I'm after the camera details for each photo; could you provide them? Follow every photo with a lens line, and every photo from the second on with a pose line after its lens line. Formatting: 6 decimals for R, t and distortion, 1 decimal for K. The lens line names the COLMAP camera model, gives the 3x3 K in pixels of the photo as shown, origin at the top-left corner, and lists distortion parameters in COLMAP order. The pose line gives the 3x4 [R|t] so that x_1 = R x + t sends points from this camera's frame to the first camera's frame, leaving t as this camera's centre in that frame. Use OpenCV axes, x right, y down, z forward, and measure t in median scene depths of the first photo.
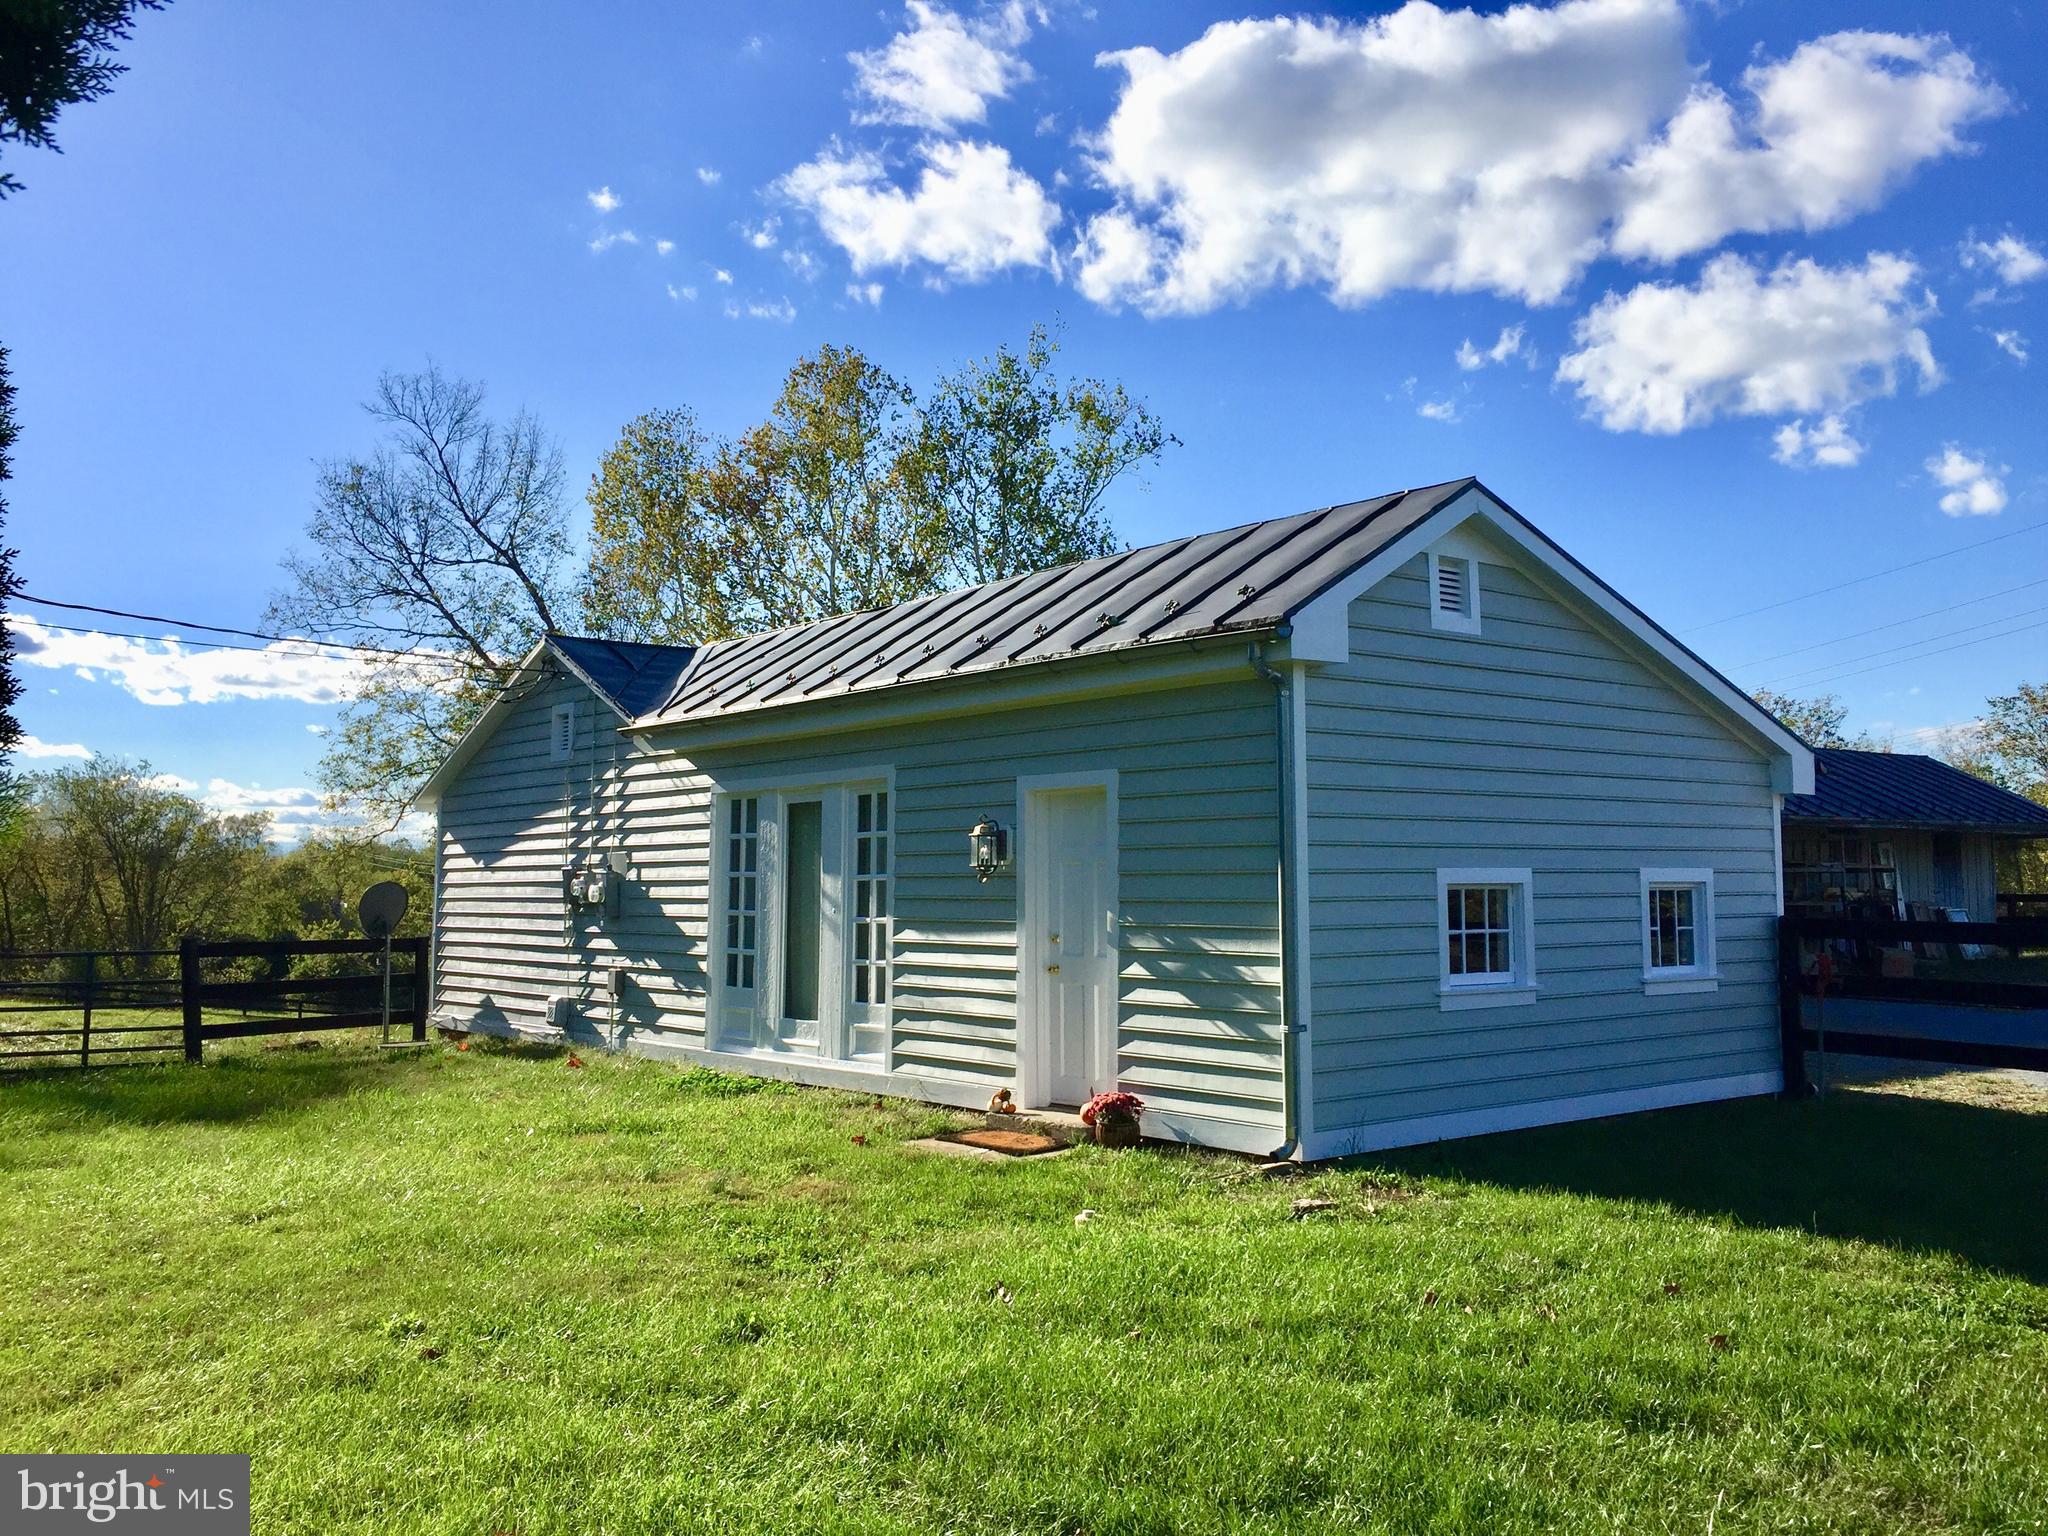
lens RADIAL K [[1771.8, 0, 1024.0], [0, 1771.8, 768.0], [0, 0, 1]] dist [0.086582, -0.095442]
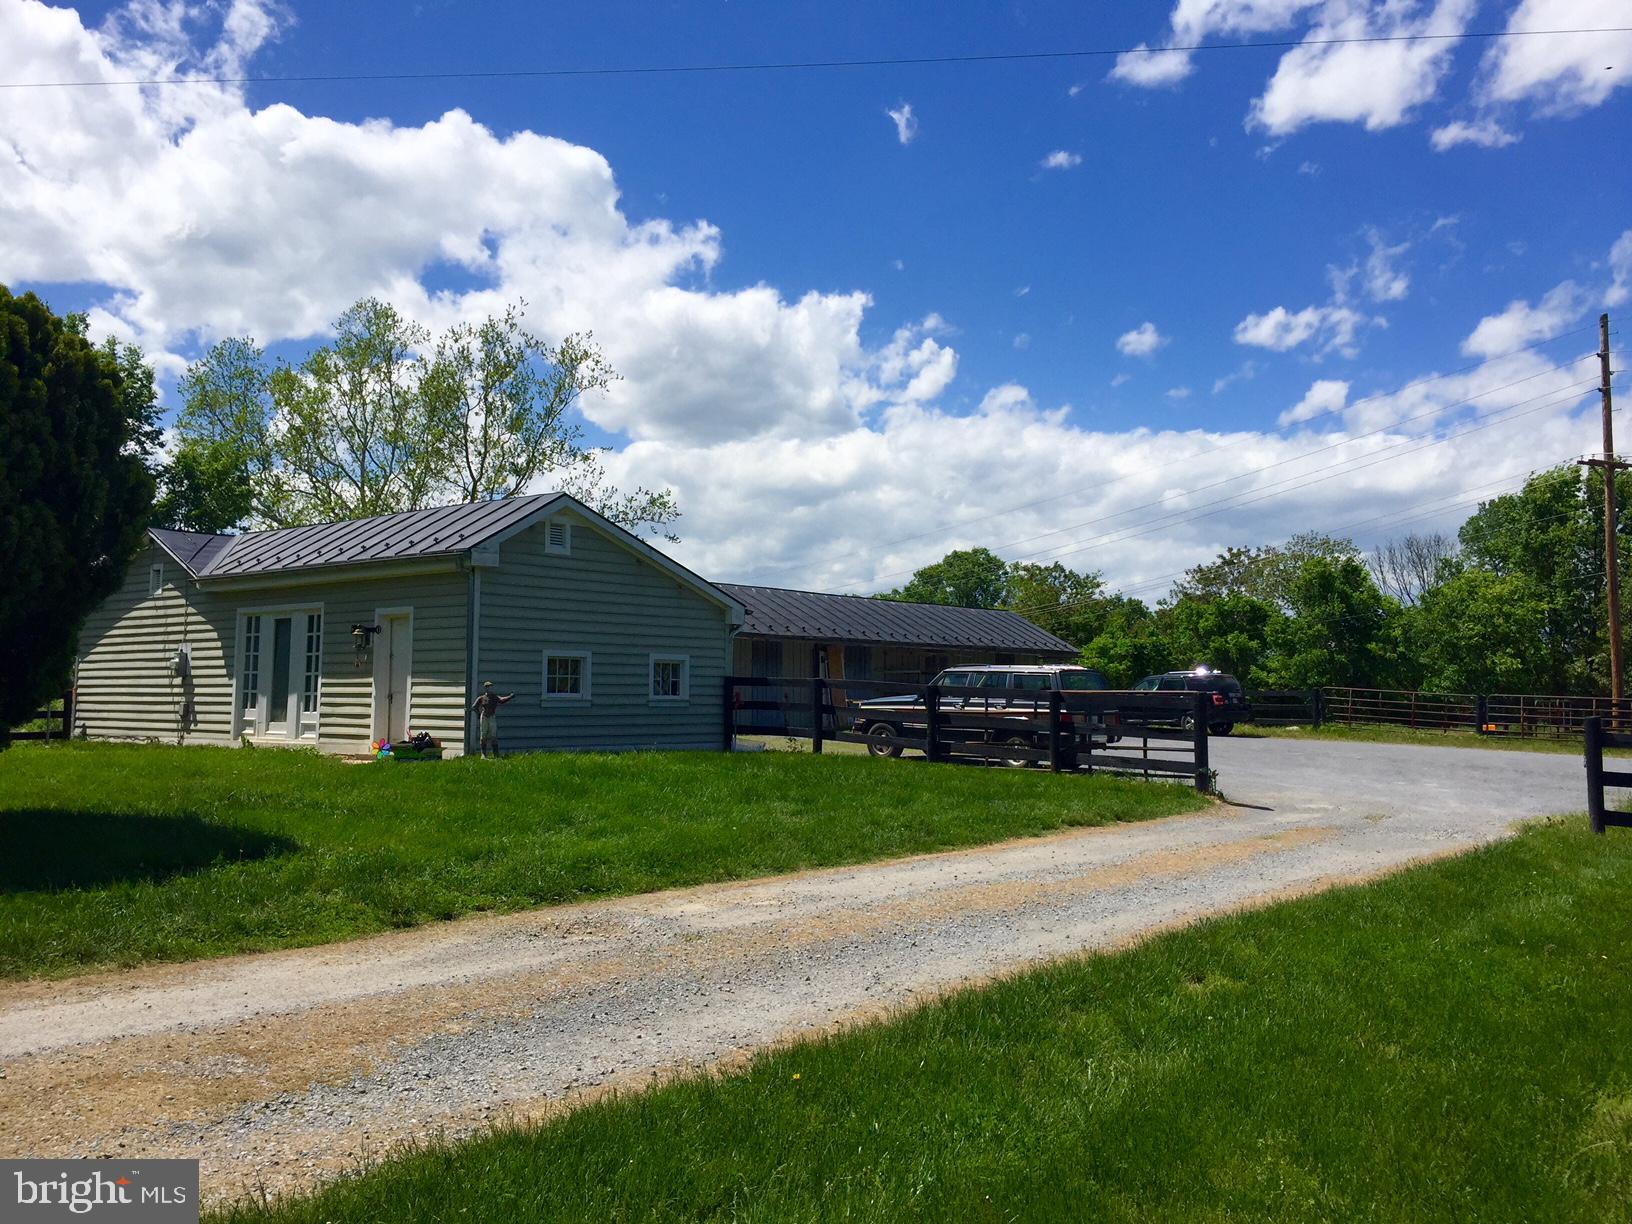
lens RADIAL K [[1385.2, 0, 816.0], [0, 1385.2, 612.0], [0, 0, 1]] dist [0.047911, -0.003453]
pose [[0.981711, 0.022864, 0.188998, 0.212168], [-0.024252, 0.999693, 0.005034, -0.013195], [-0.188825, -0.009525, 0.981964, -0.855003]]
